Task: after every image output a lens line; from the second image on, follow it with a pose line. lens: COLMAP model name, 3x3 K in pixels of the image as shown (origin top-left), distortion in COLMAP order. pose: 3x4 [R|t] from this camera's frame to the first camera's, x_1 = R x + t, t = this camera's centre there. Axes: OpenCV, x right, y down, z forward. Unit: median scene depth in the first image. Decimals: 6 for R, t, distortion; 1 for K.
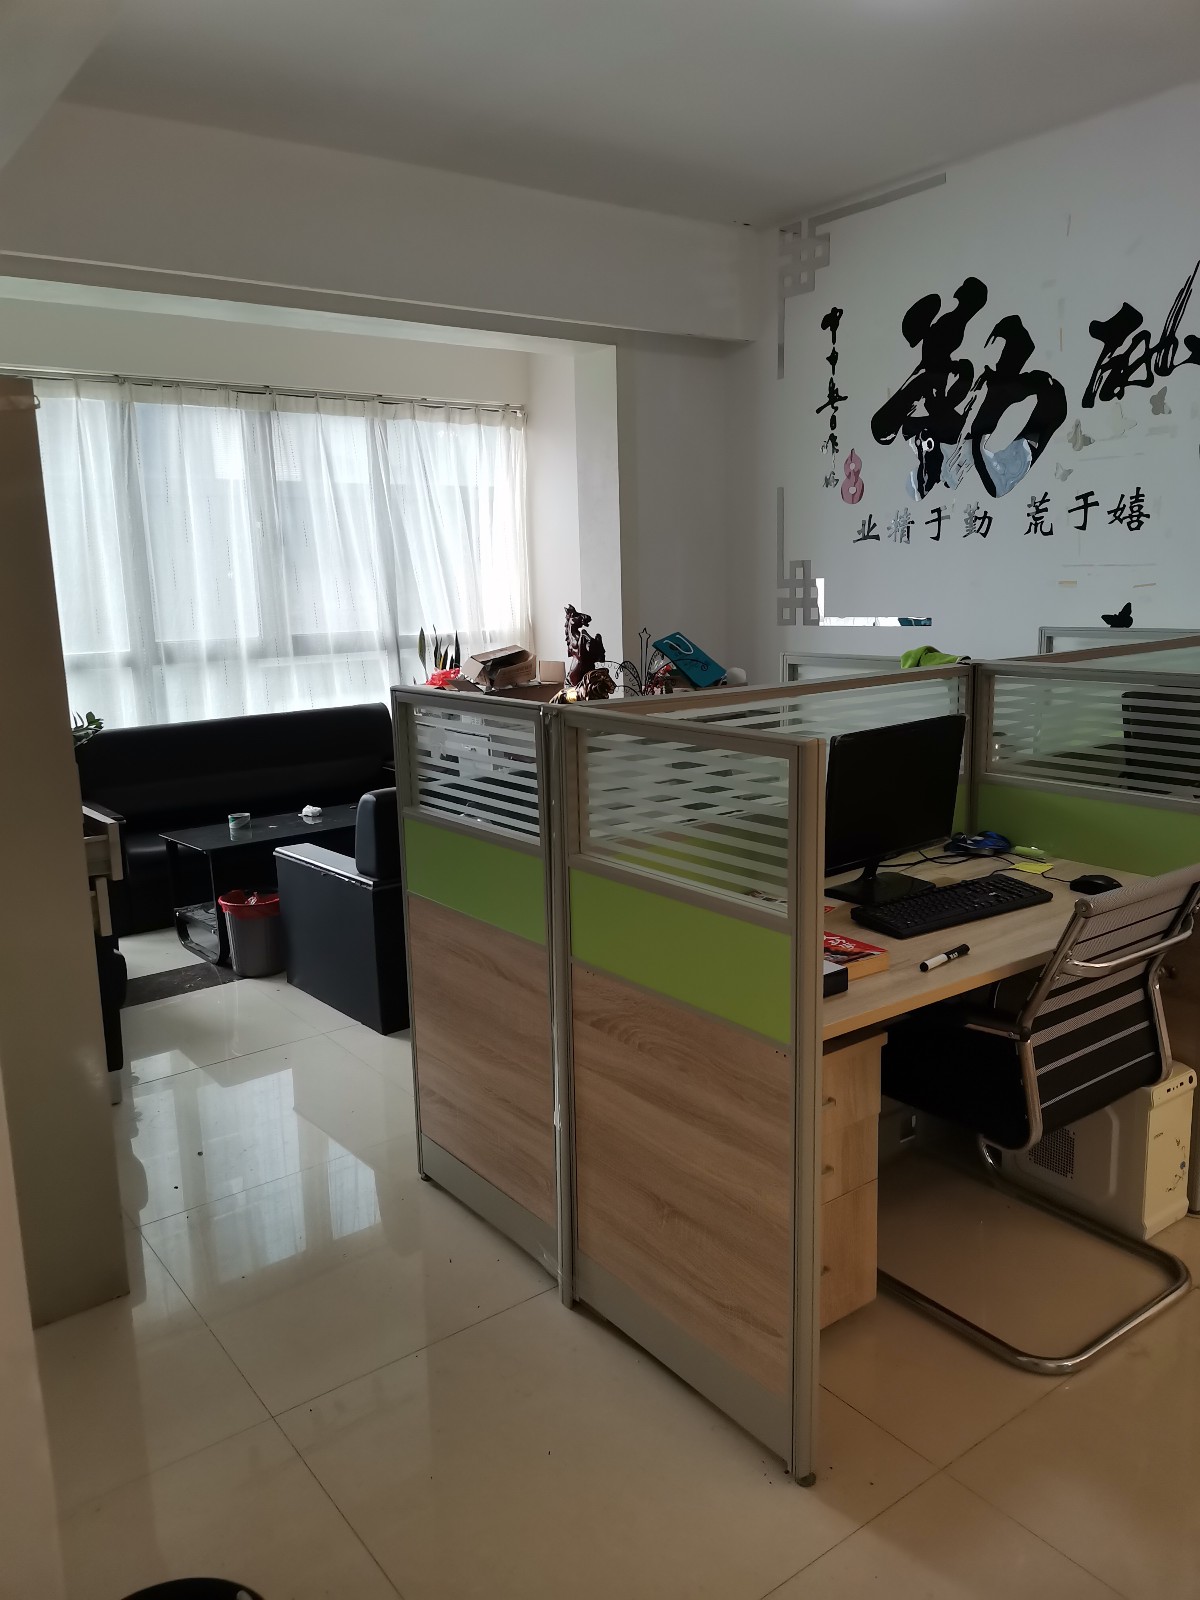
lens RADIAL K [[1200.4, 0, 622.9], [0, 1200.4, 801.8], [0, 0, 1]] dist [0.004436, -0.002870]
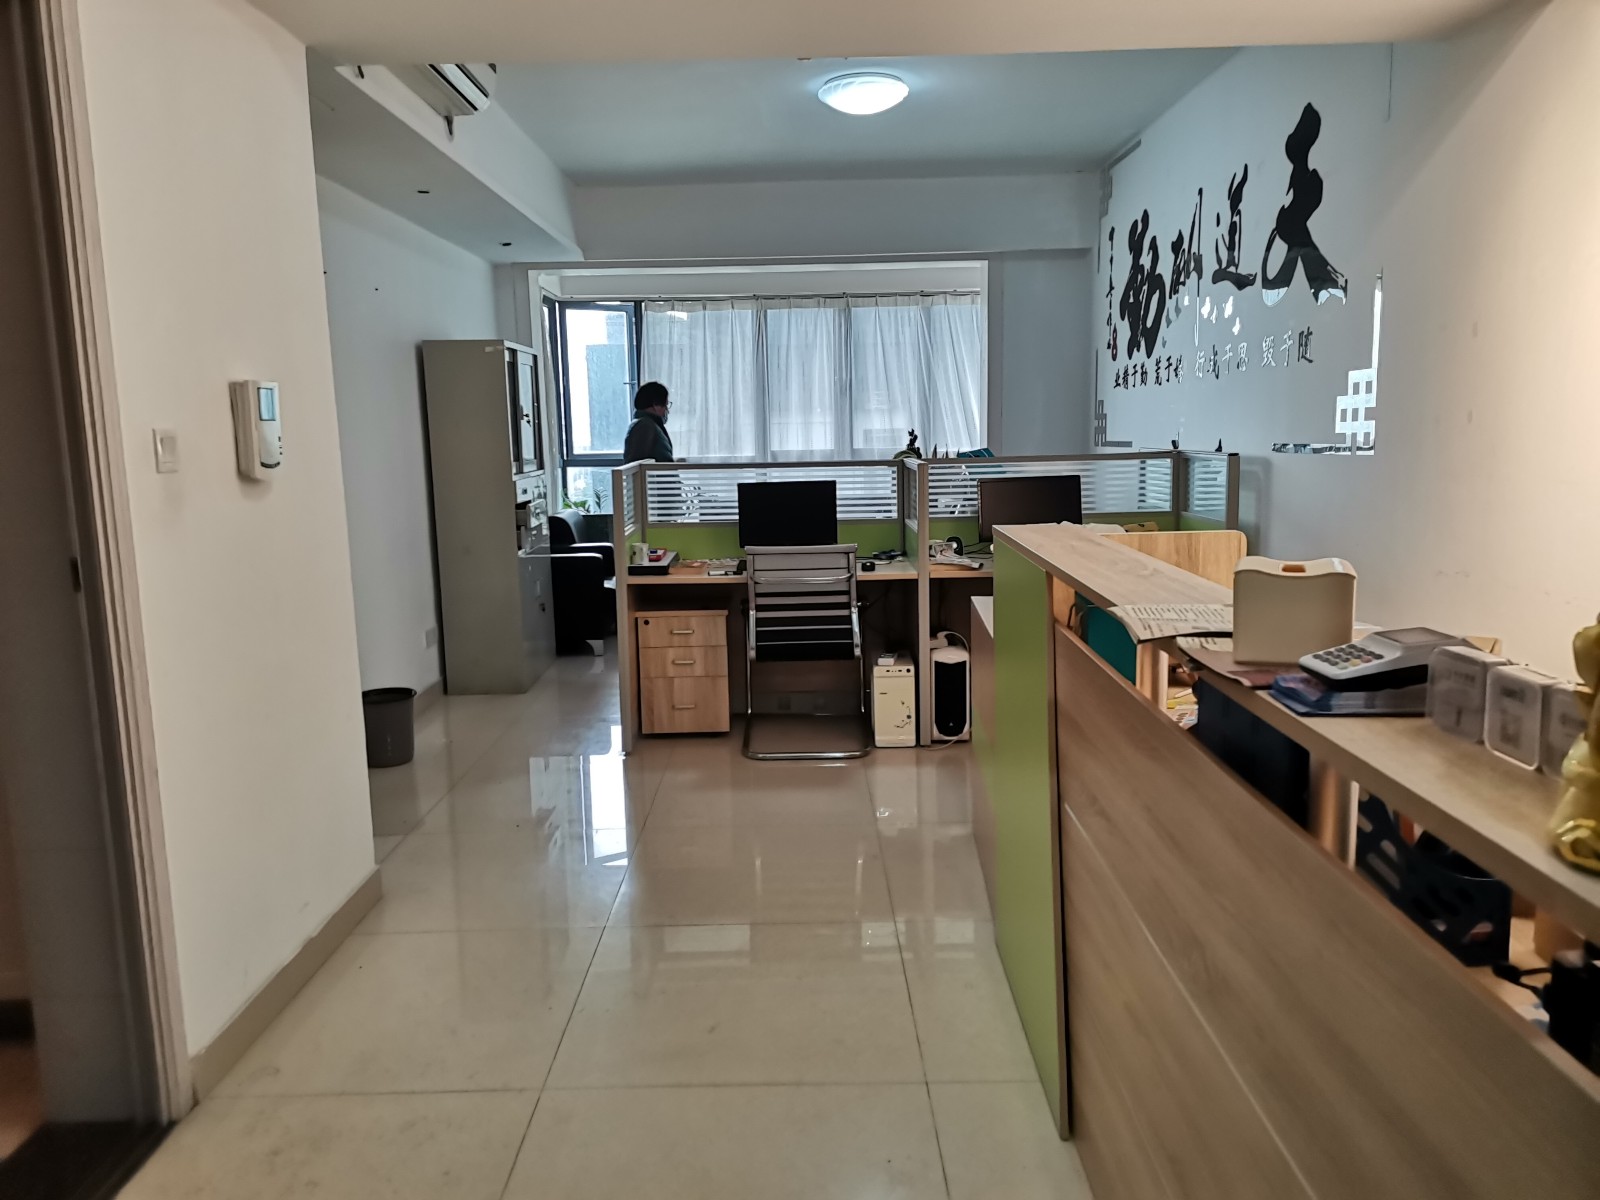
lens RADIAL K [[1200.4, 0, 774.8], [0, 1200.4, 600.1], [0, 0, 1]] dist [0.004436, -0.002870]
pose [[0.781234, 0.098192, -0.616468, 0.684149], [-0.111956, 0.993578, 0.016381, 0.048577], [0.614117, 0.056220, 0.787210, -0.310231]]
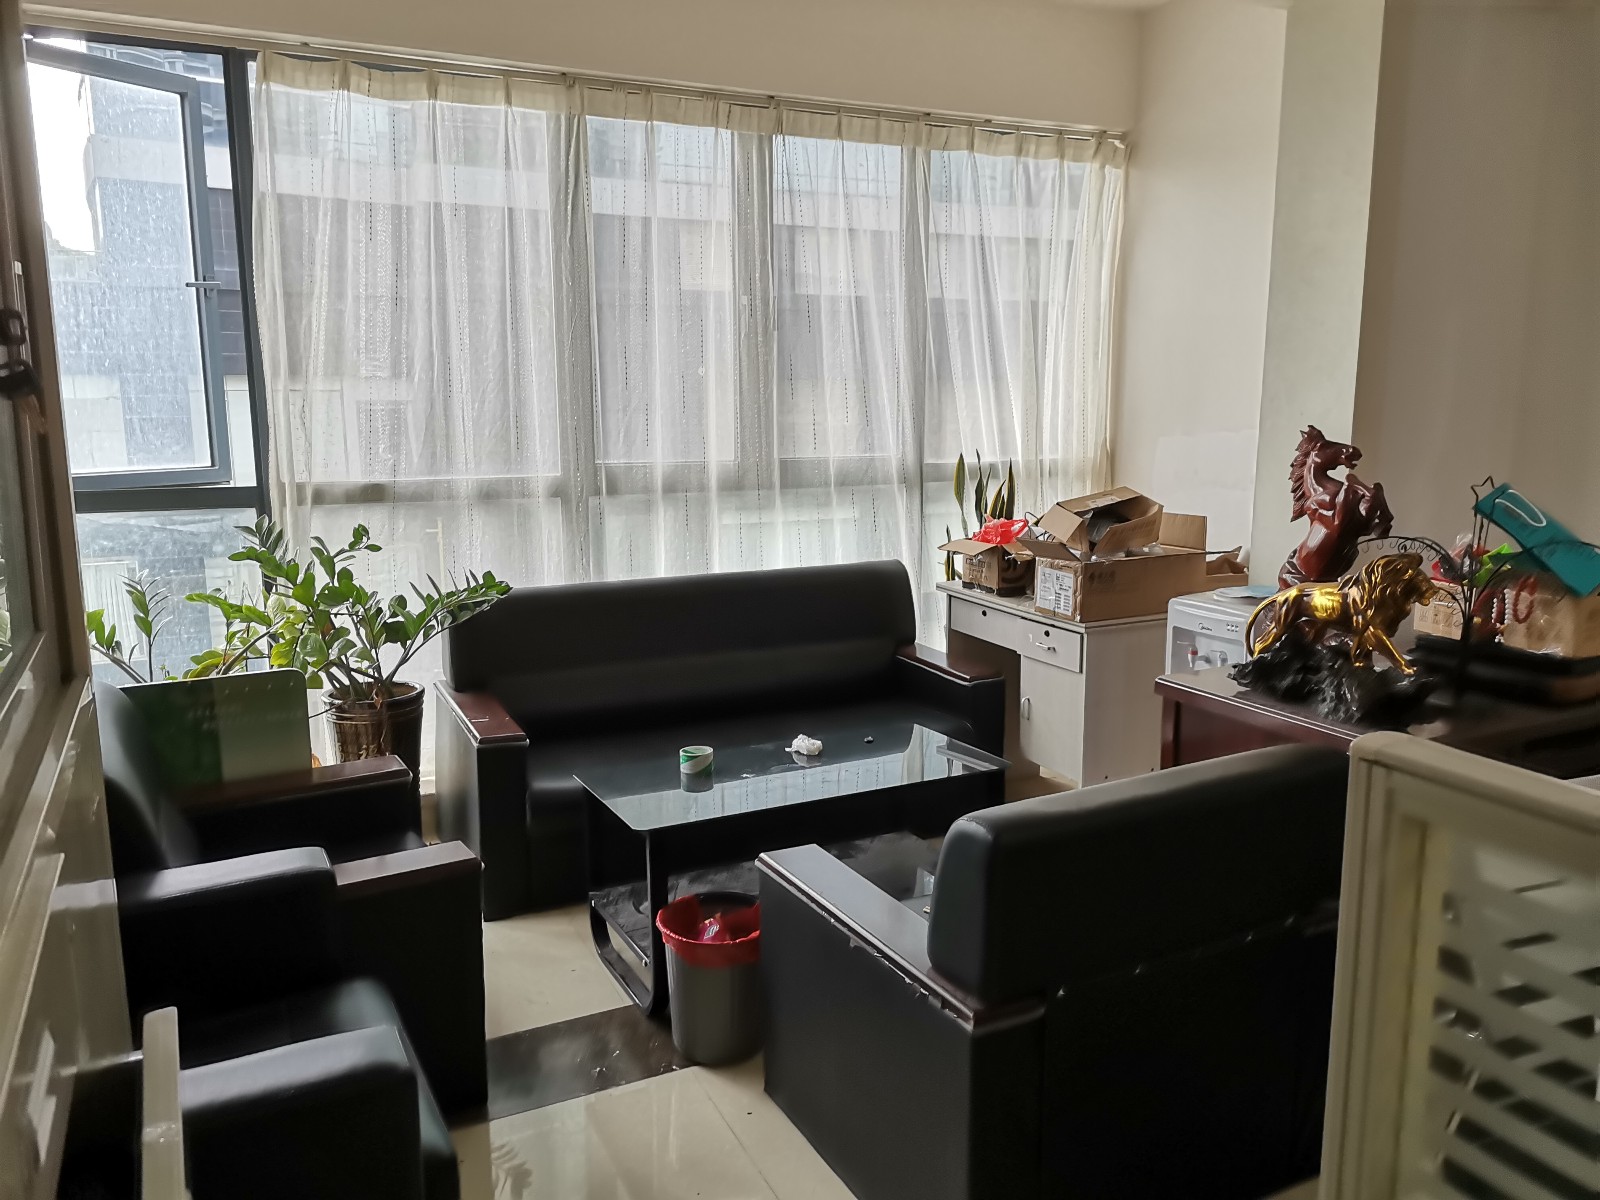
lens RADIAL K [[1200.4, 0, 774.8], [0, 1200.4, 600.1], [0, 0, 1]] dist [0.004436, -0.002870]
pose [[0.971538, 0.059623, -0.229256, -0.124293], [-0.063235, 0.997963, -0.008432, -0.055430], [0.228286, 0.022689, 0.973330, 0.351244]]
